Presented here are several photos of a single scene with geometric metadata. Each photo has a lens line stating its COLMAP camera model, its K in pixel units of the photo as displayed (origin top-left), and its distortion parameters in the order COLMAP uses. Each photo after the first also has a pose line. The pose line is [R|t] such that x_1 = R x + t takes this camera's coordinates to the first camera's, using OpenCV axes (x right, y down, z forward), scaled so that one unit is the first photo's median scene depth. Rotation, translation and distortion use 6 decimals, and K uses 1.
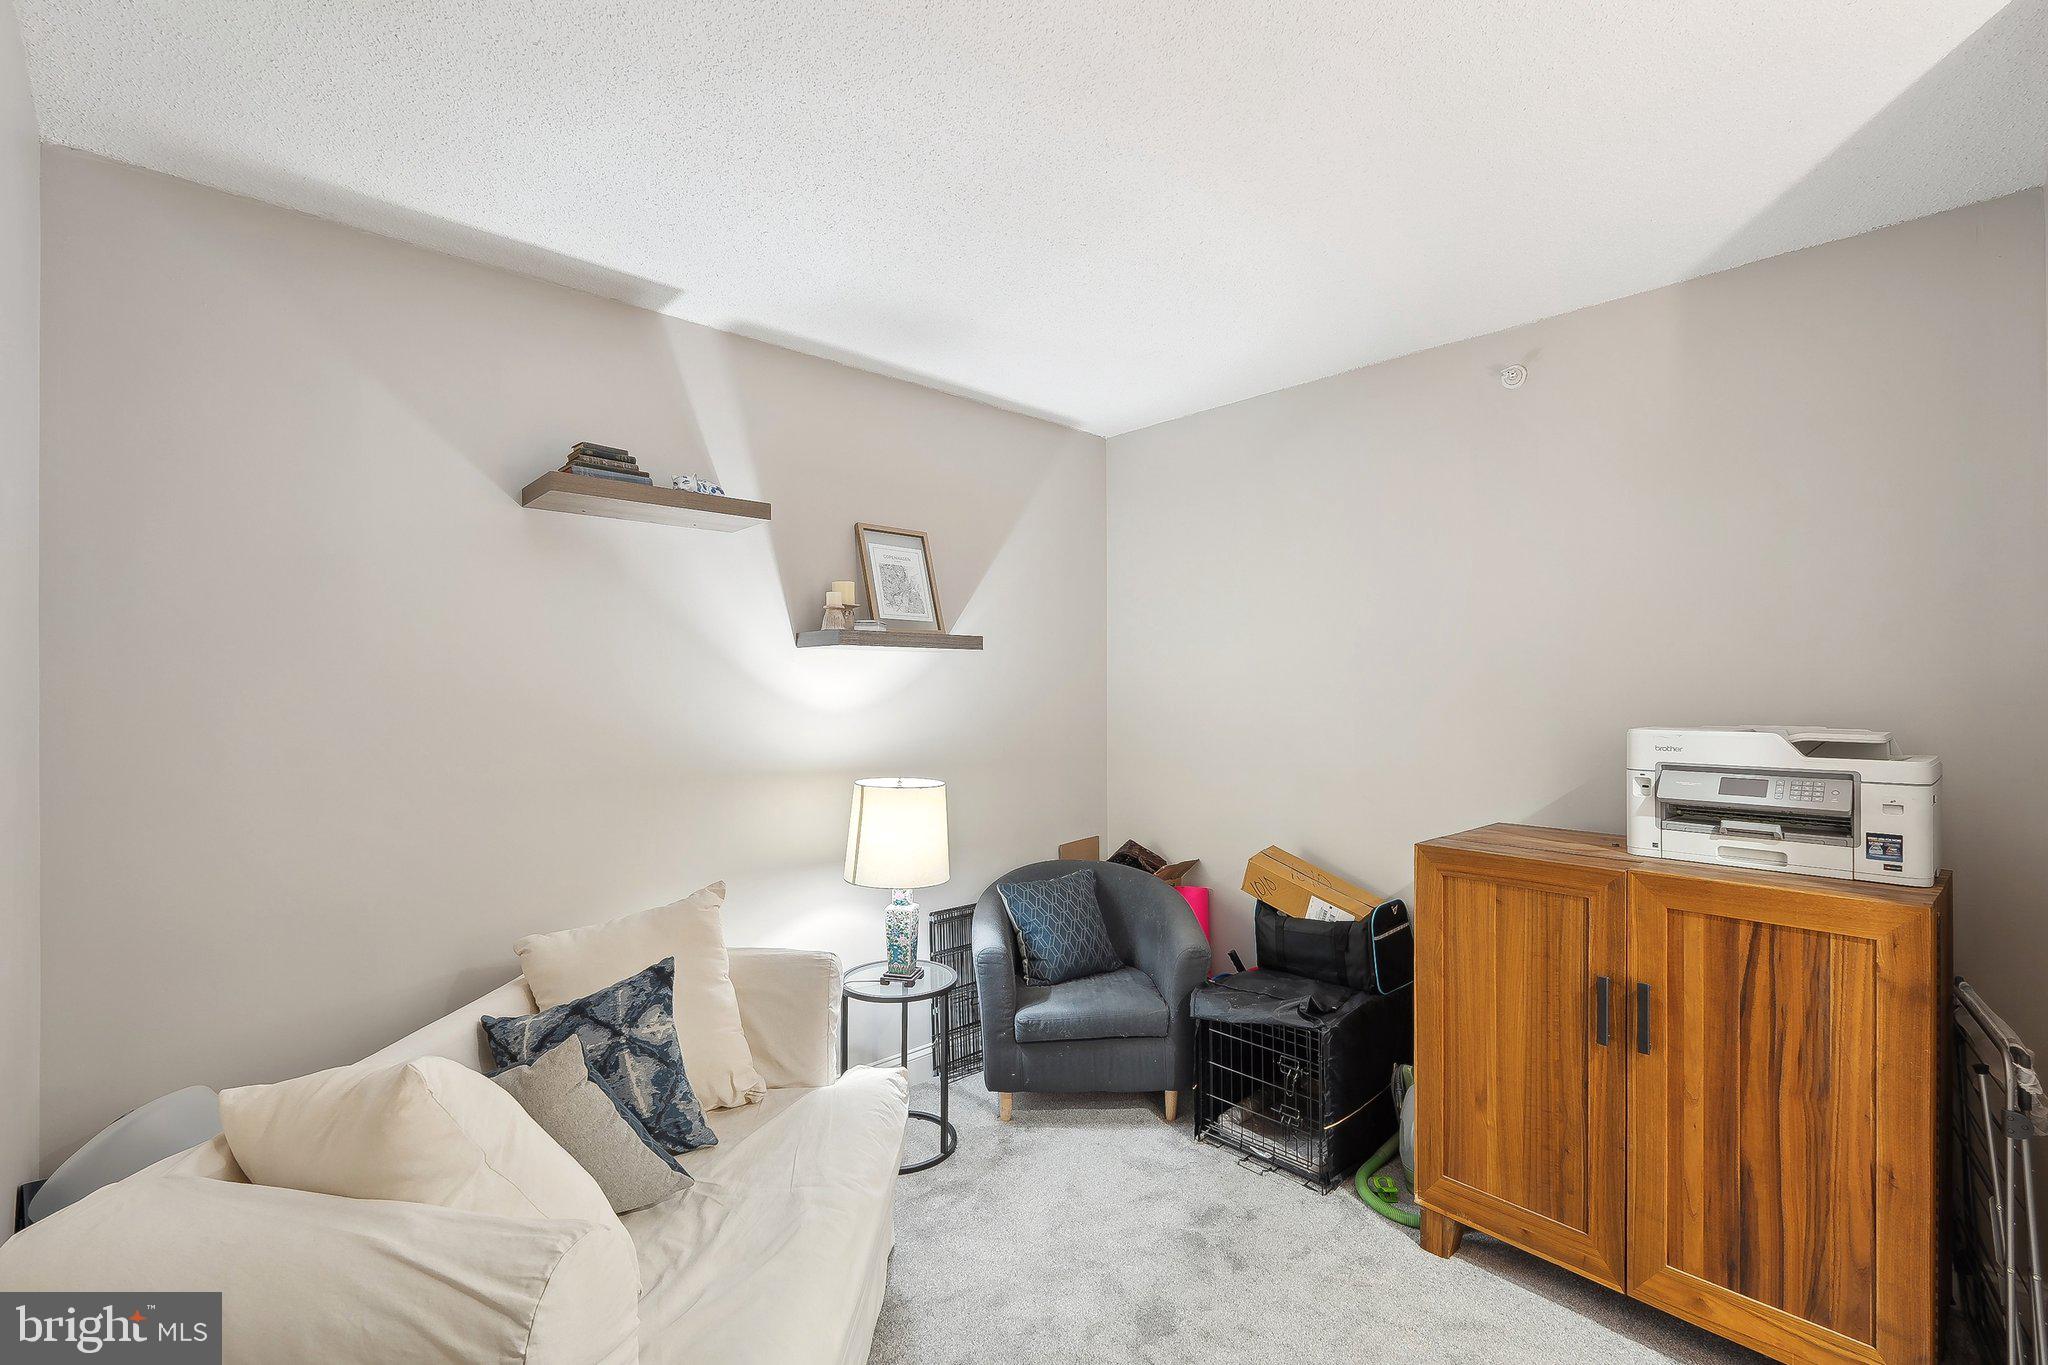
lens RADIAL K [[910.2, 0, 974.9], [0, 910.2, 701.6], [0, 0, 1]] dist [-0.001493, 0.001457]
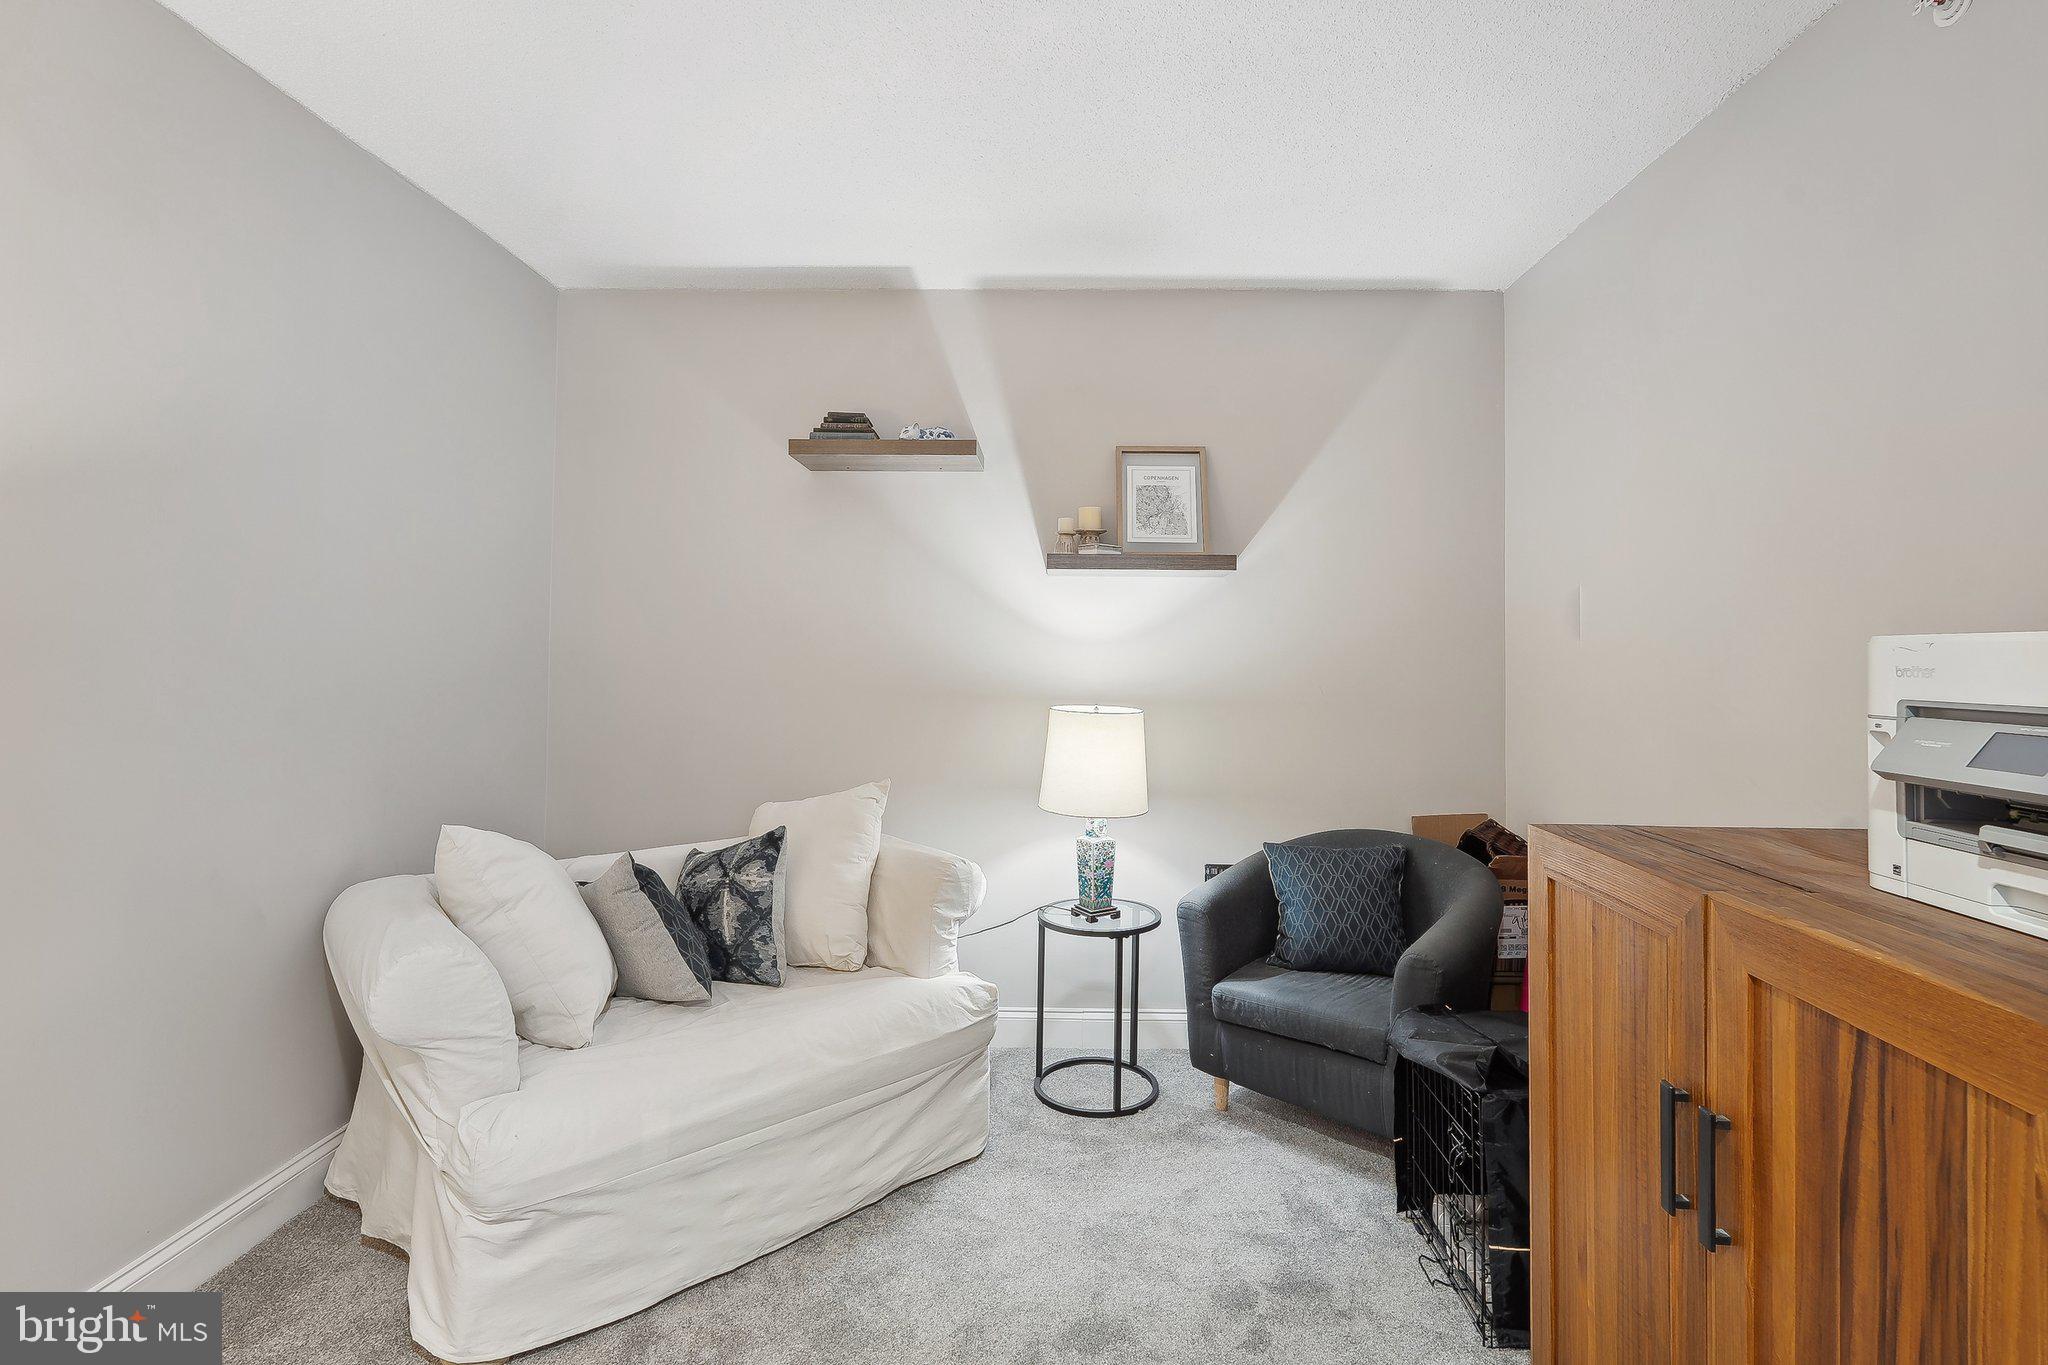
lens RADIAL K [[942.1, 0, 1012.9], [0, 942.1, 642.7], [0, 0, 1]] dist [-0.002873, 0.002733]
pose [[0.724364, 0.002886, -0.689412, 0.551319], [-0.021928, 0.999582, -0.018855, 0.040532], [0.689069, 0.028776, 0.724124, 0.220168]]
